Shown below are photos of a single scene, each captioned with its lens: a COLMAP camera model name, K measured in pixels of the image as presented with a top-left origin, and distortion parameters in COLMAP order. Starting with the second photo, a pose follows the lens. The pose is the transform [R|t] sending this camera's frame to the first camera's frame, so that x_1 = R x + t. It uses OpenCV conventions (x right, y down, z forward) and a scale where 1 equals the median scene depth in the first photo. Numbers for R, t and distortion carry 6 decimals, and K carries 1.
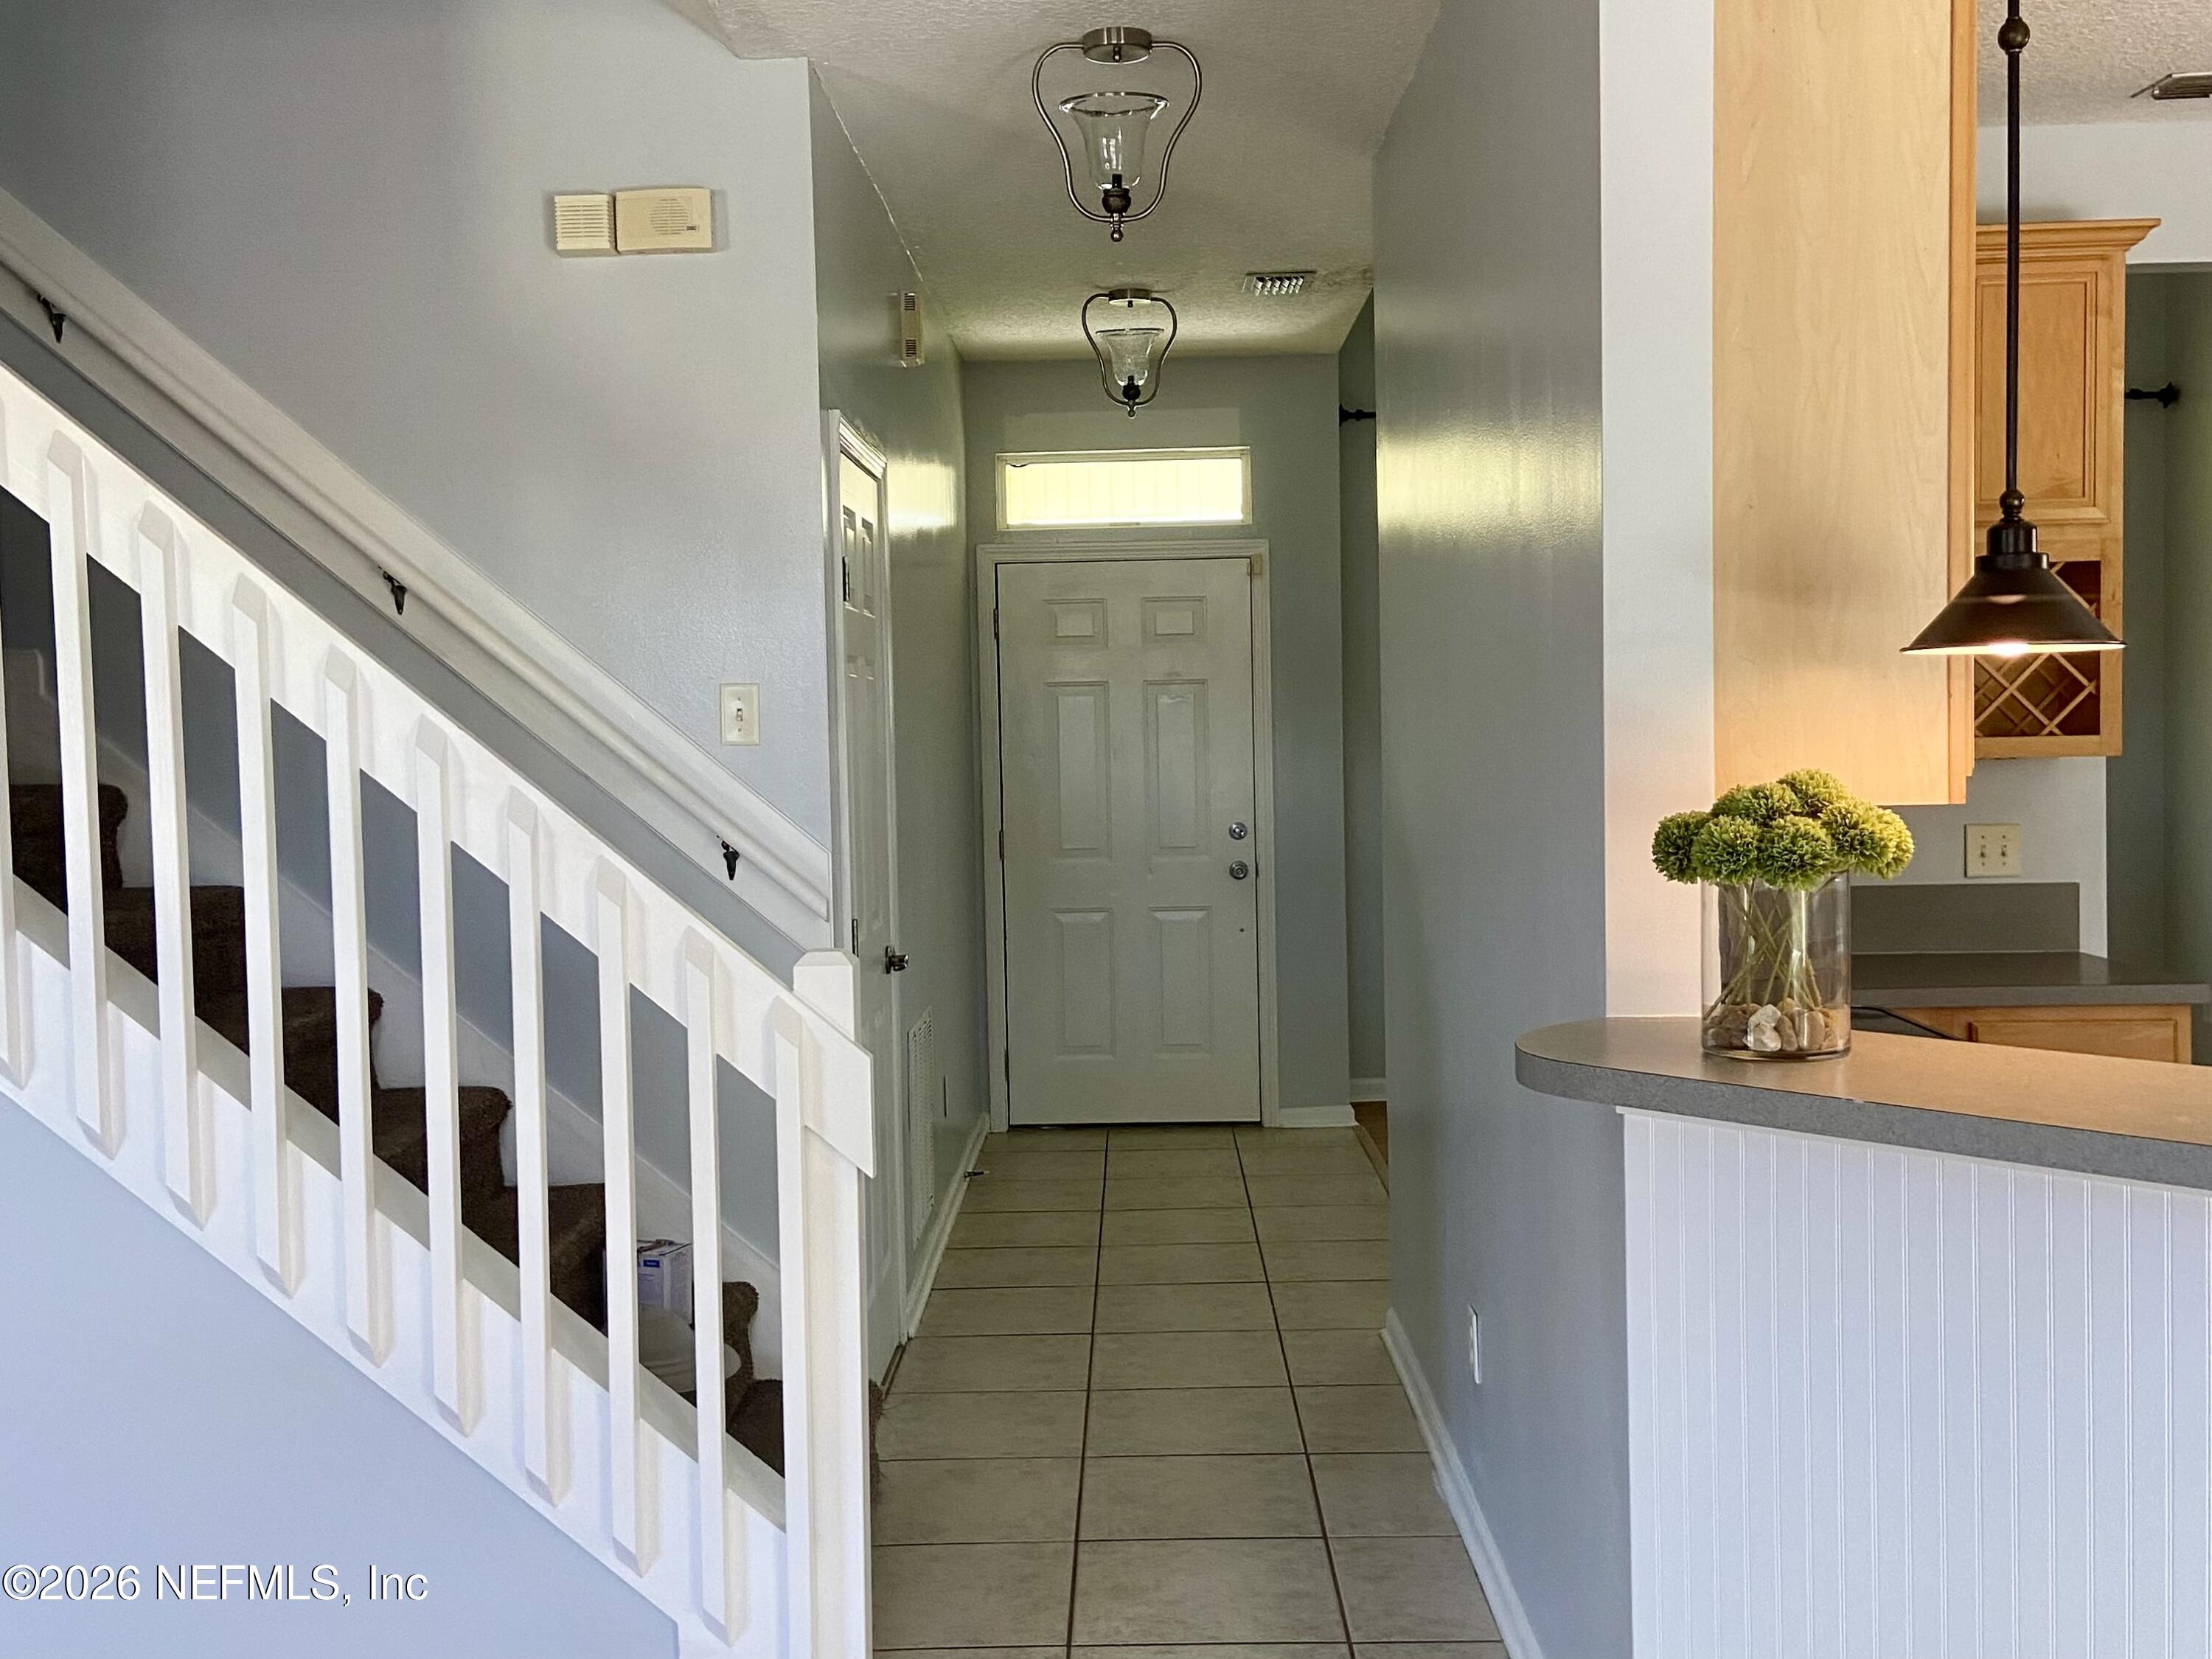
lens RADIAL K [[2228.0, 0, 1109.3], [0, 2228.0, 845.3], [0, 0, 1]] dist [0.136549, -0.211191]
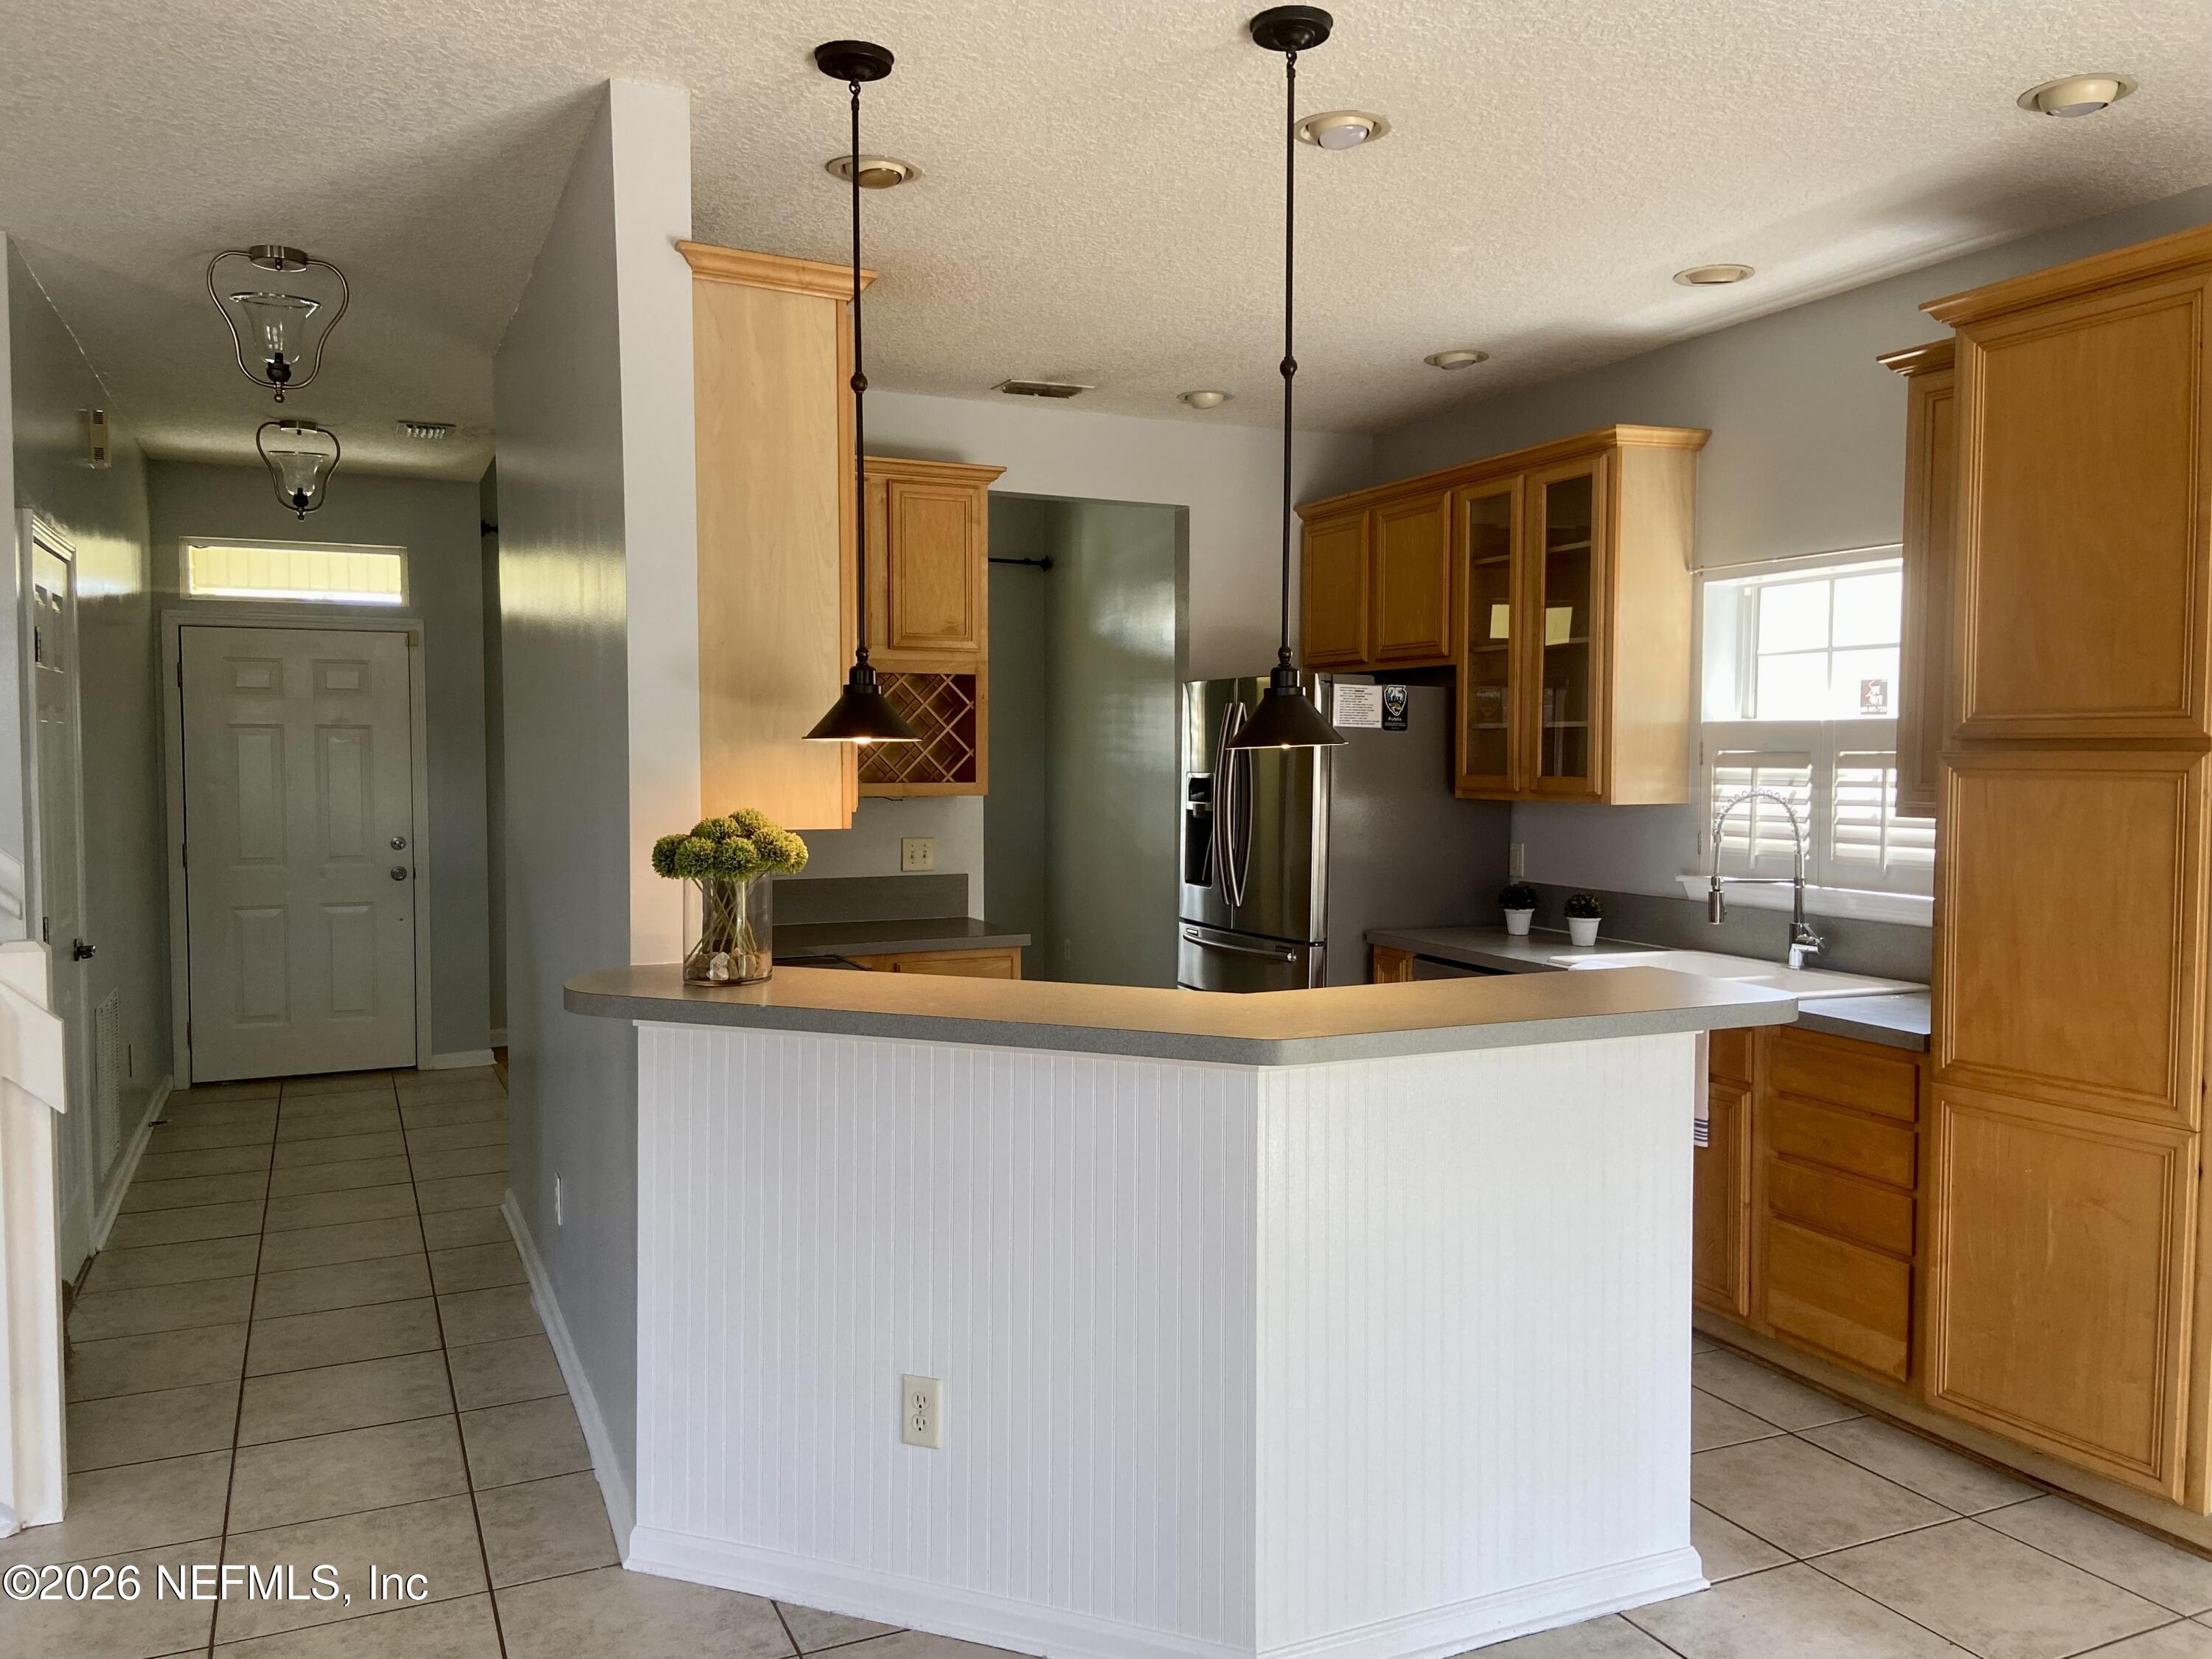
lens RADIAL K [[1659.3, 0, 1106.0], [0, 1659.3, 829.5], [0, 0, 1]] dist [0.140339, -0.179602]
pose [[0.902441, -0.001337, 0.430811, 0.009884], [0.006552, 0.999922, -0.010623, -0.001852], [-0.430763, 0.012410, 0.902380, -0.109770]]
